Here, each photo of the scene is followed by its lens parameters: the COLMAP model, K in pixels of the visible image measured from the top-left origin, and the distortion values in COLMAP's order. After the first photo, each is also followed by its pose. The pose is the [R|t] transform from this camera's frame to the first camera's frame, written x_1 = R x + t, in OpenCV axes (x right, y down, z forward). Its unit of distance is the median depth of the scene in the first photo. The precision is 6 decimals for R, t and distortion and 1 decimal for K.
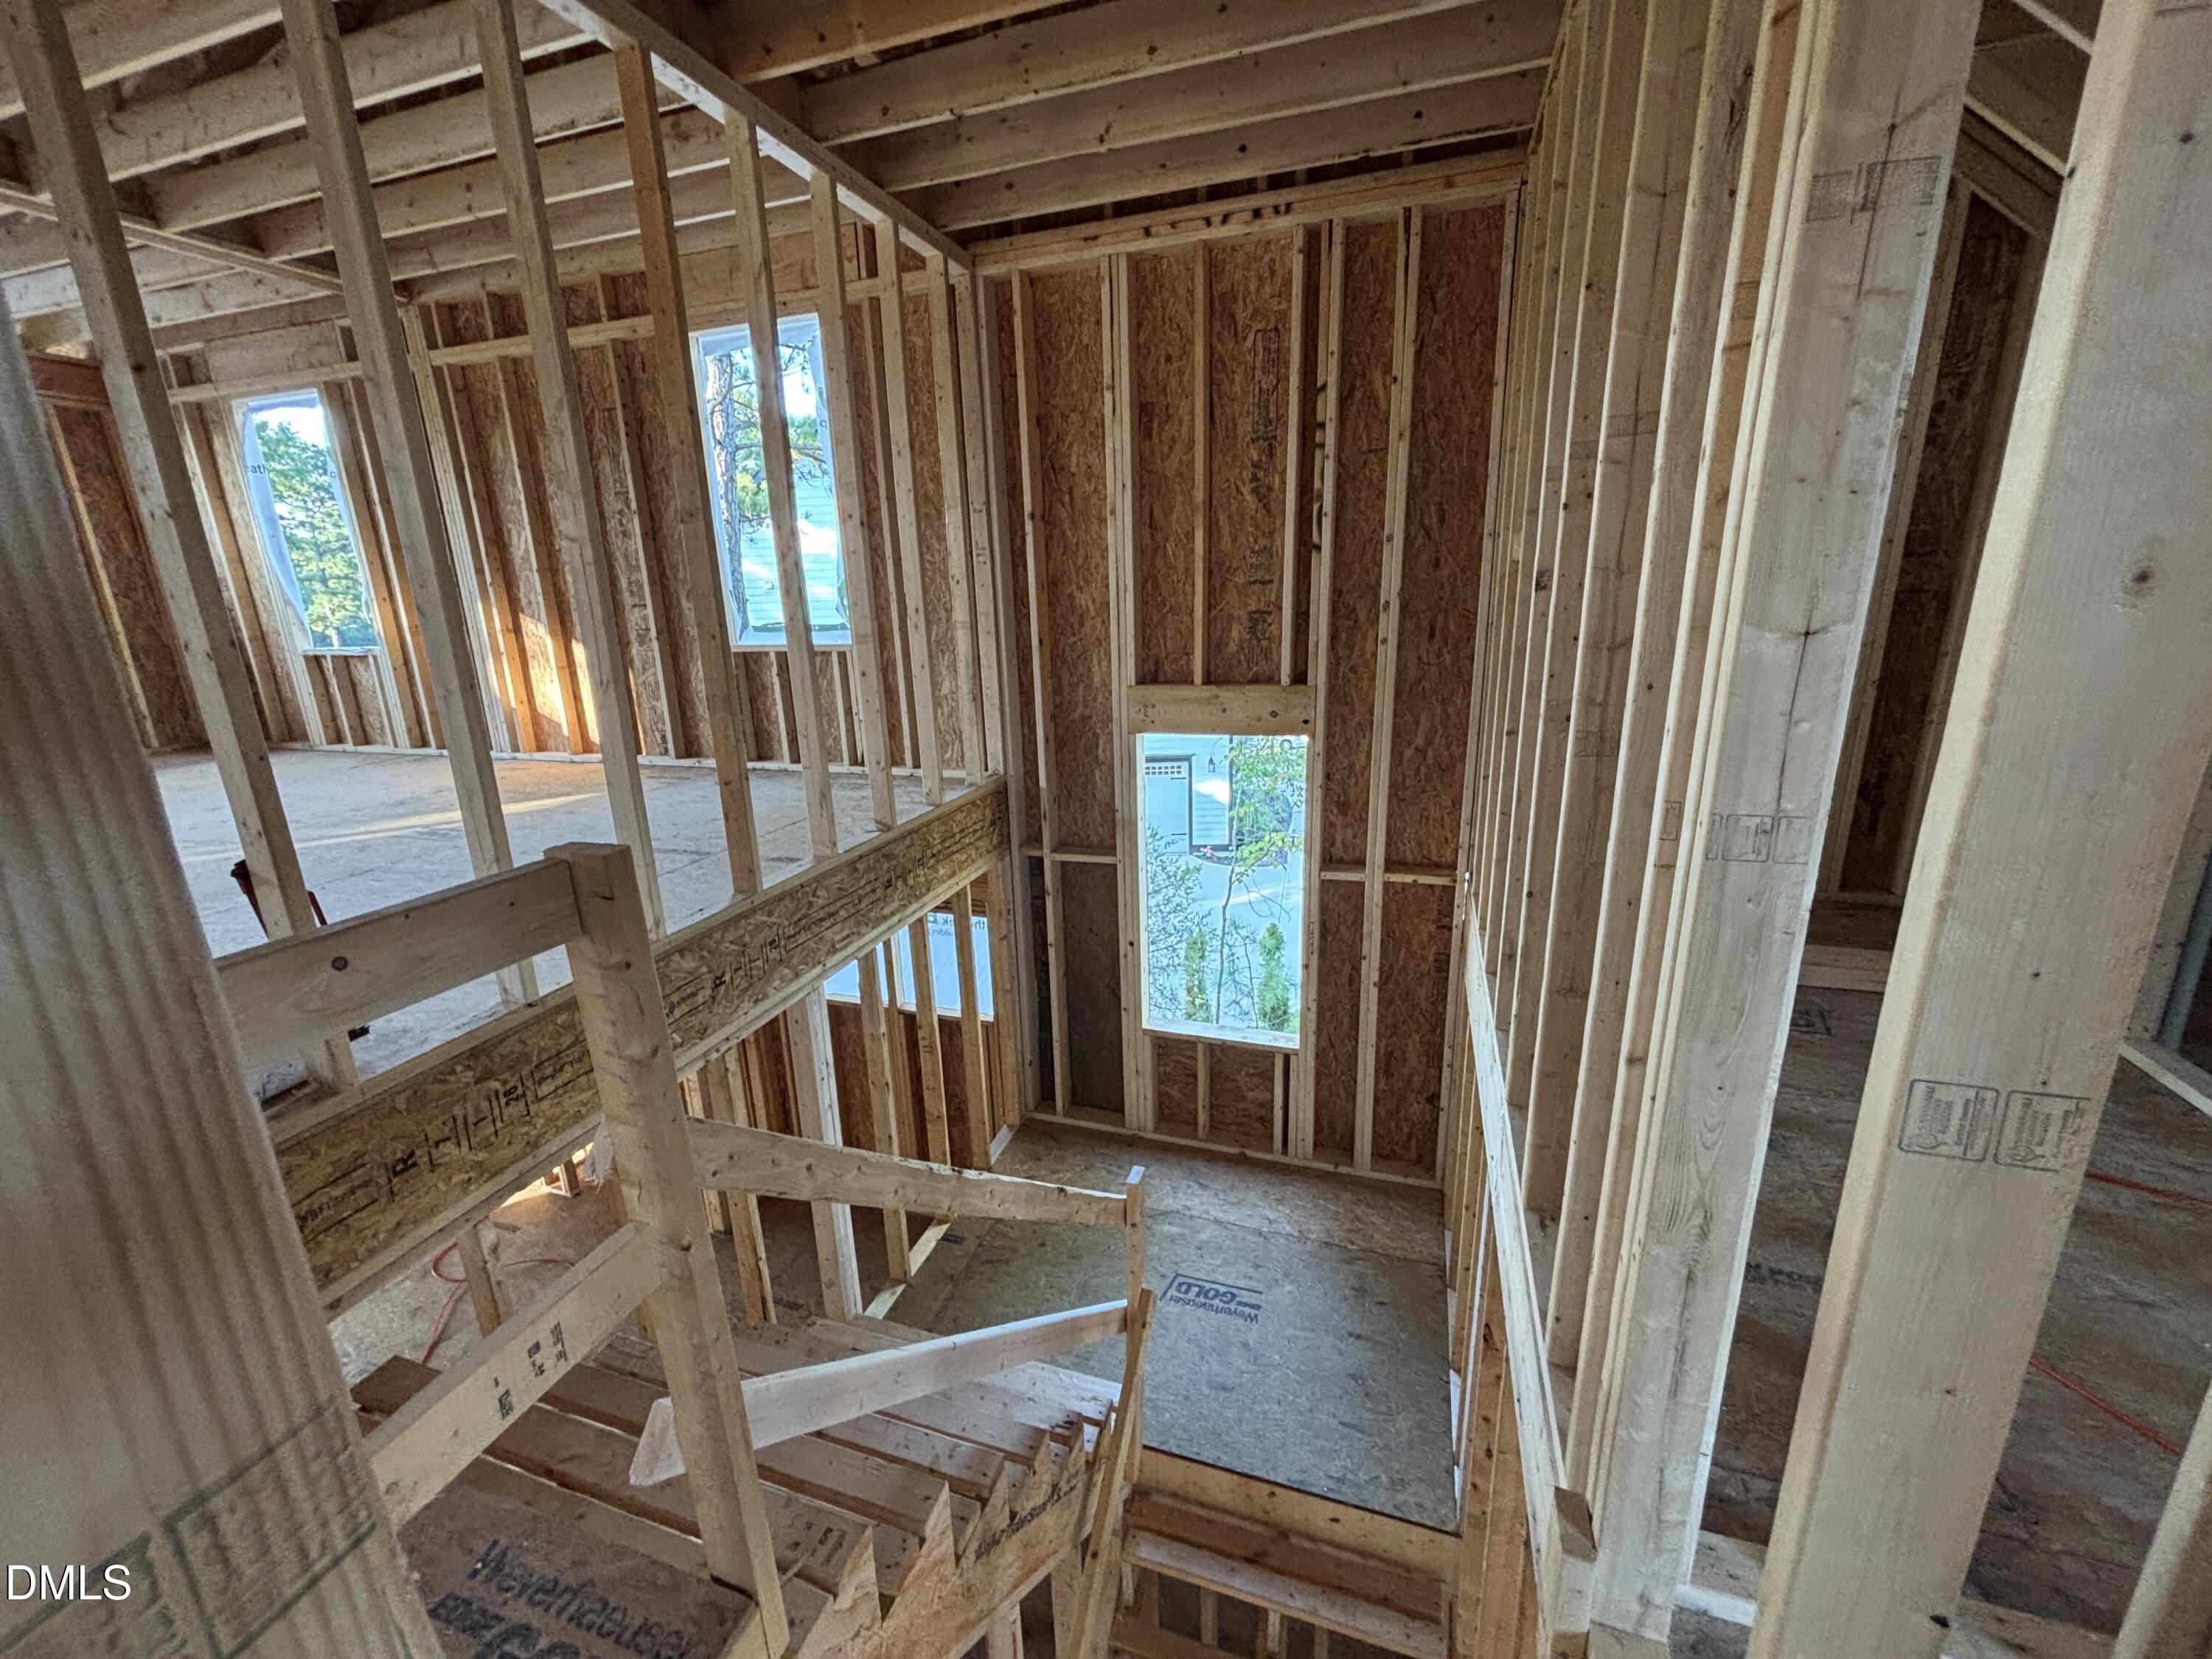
lens RADIAL K [[893.2, 0, 1109.6], [0, 893.2, 839.2], [0, 0, 1]] dist [0.003757, -0.001326]
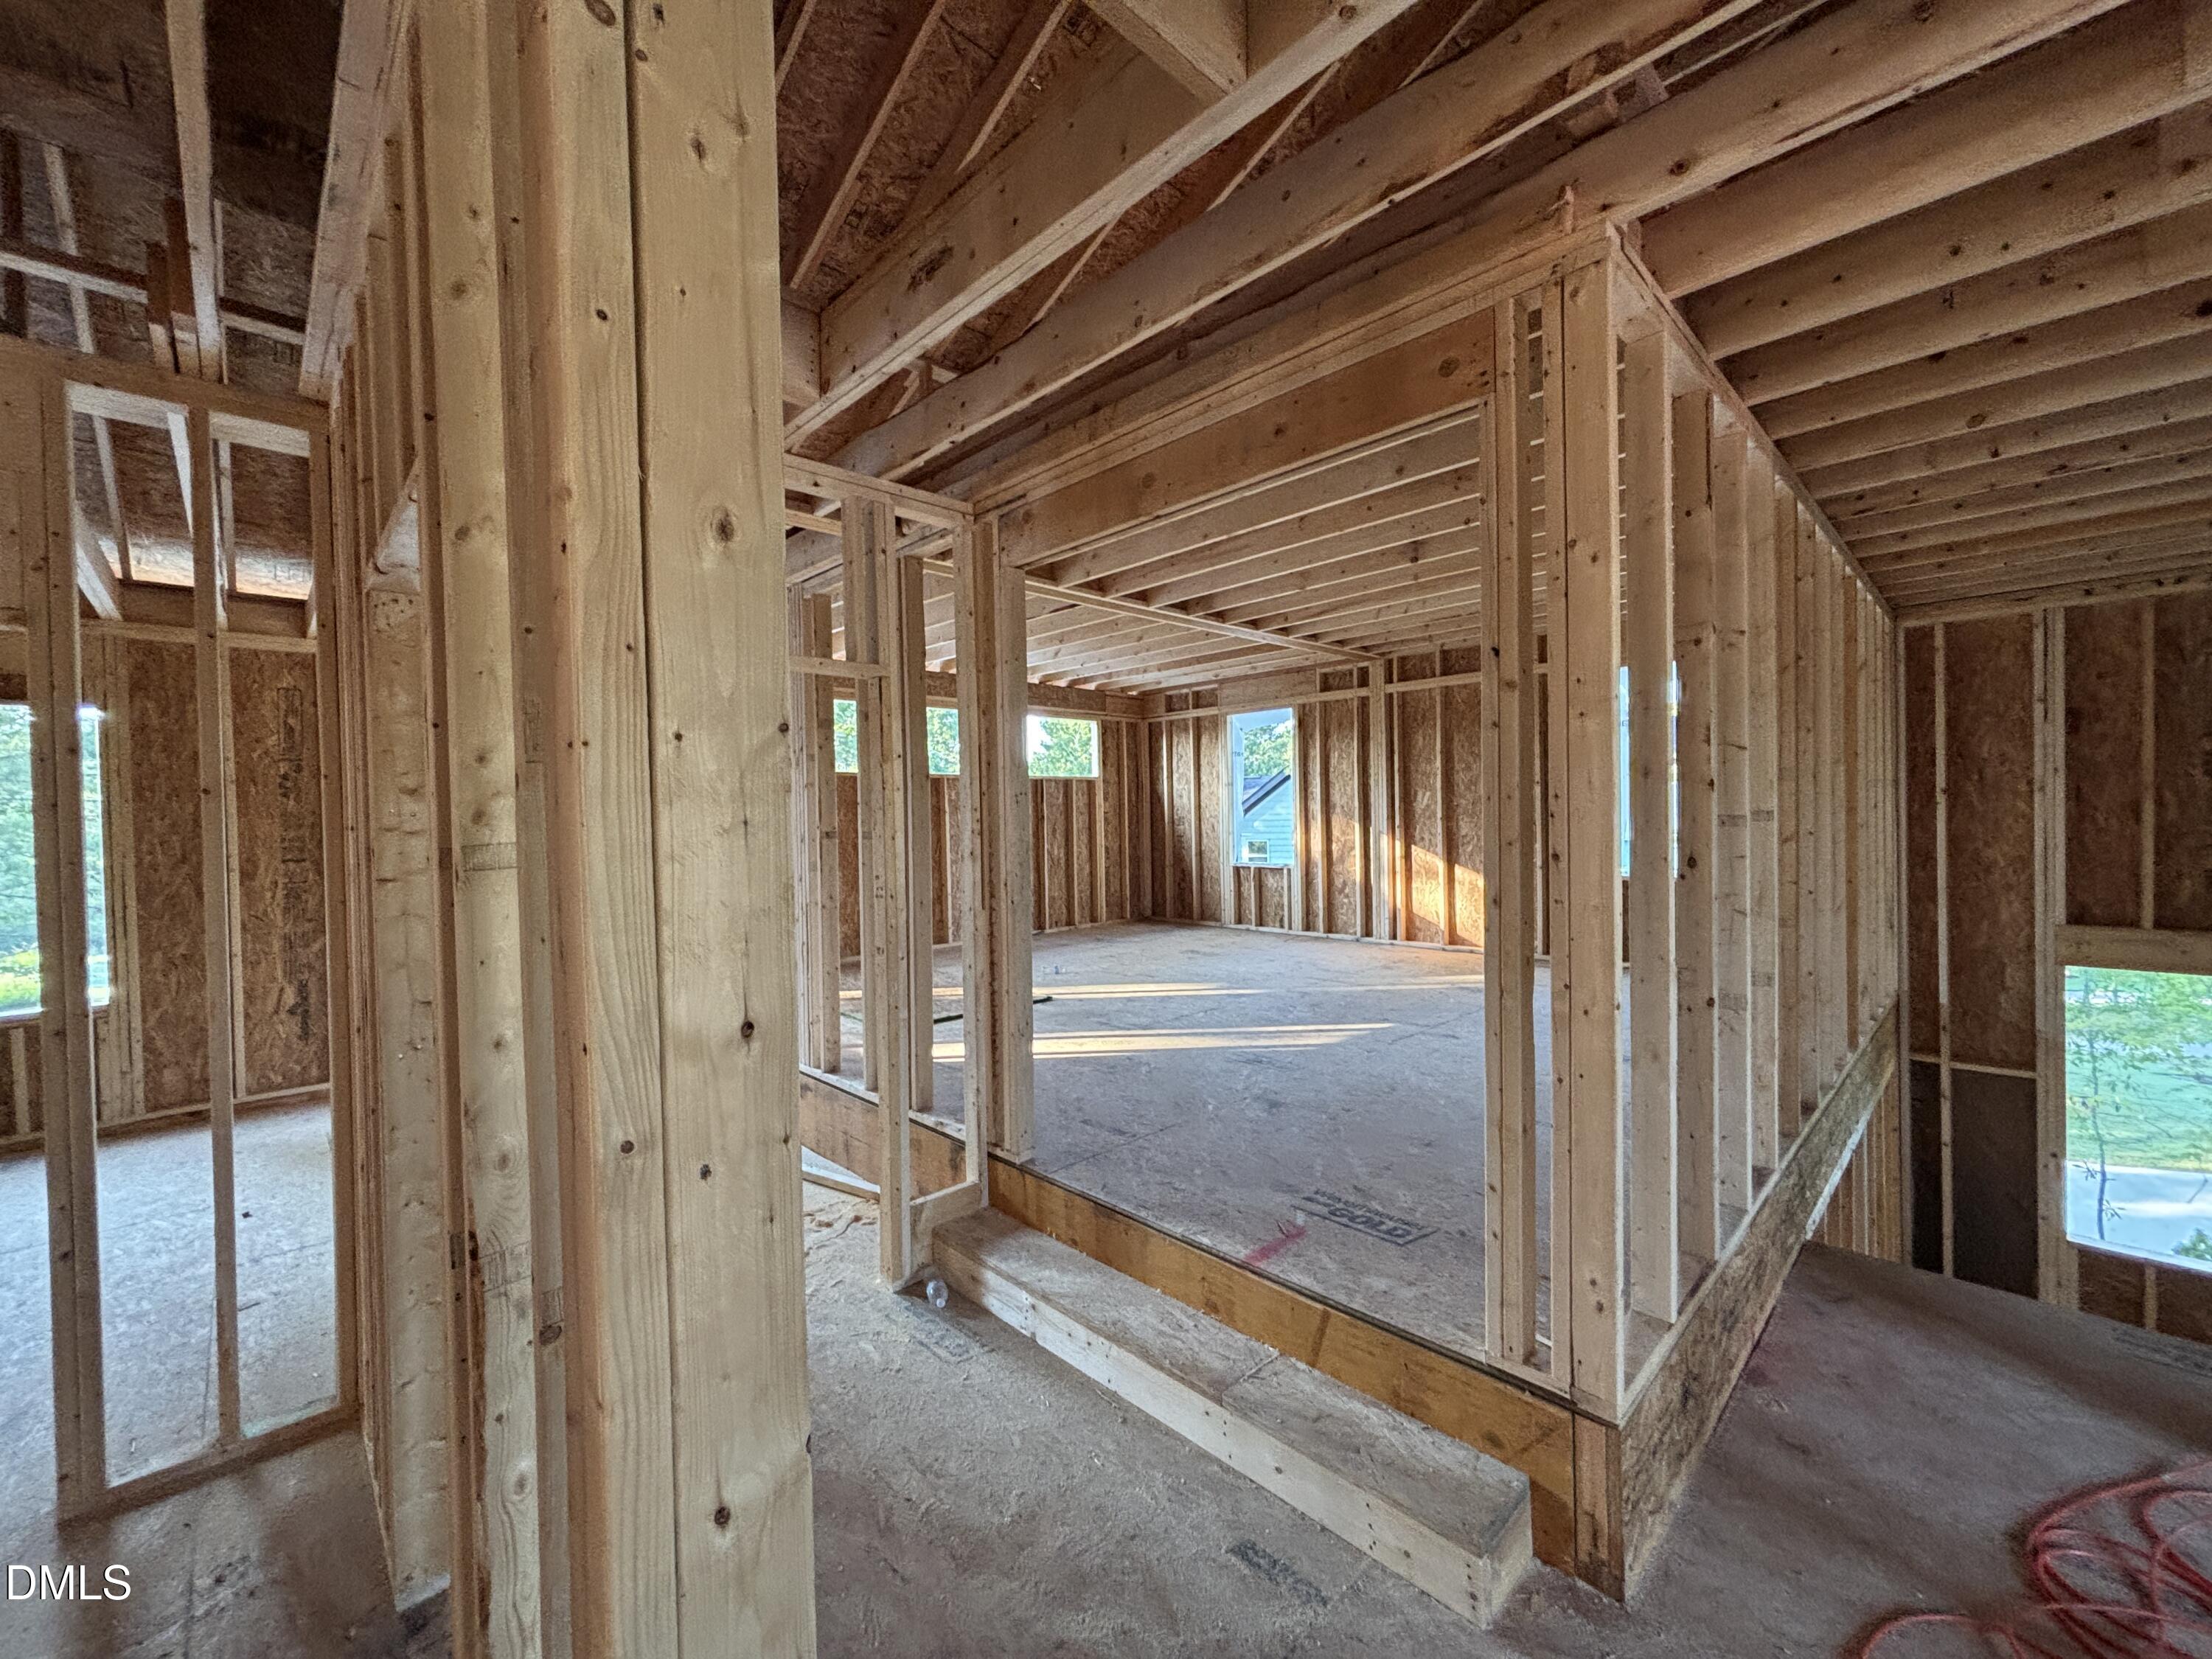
lens RADIAL K [[893.2, 0, 1104.7], [0, 893.2, 823.1], [0, 0, 1]] dist [0.003757, -0.001326]
pose [[0.890486, 0.011416, -0.454867, -0.484279], [-0.118796, 0.970845, -0.208200, 0.081860], [0.439229, 0.239436, 0.865880, -0.536563]]
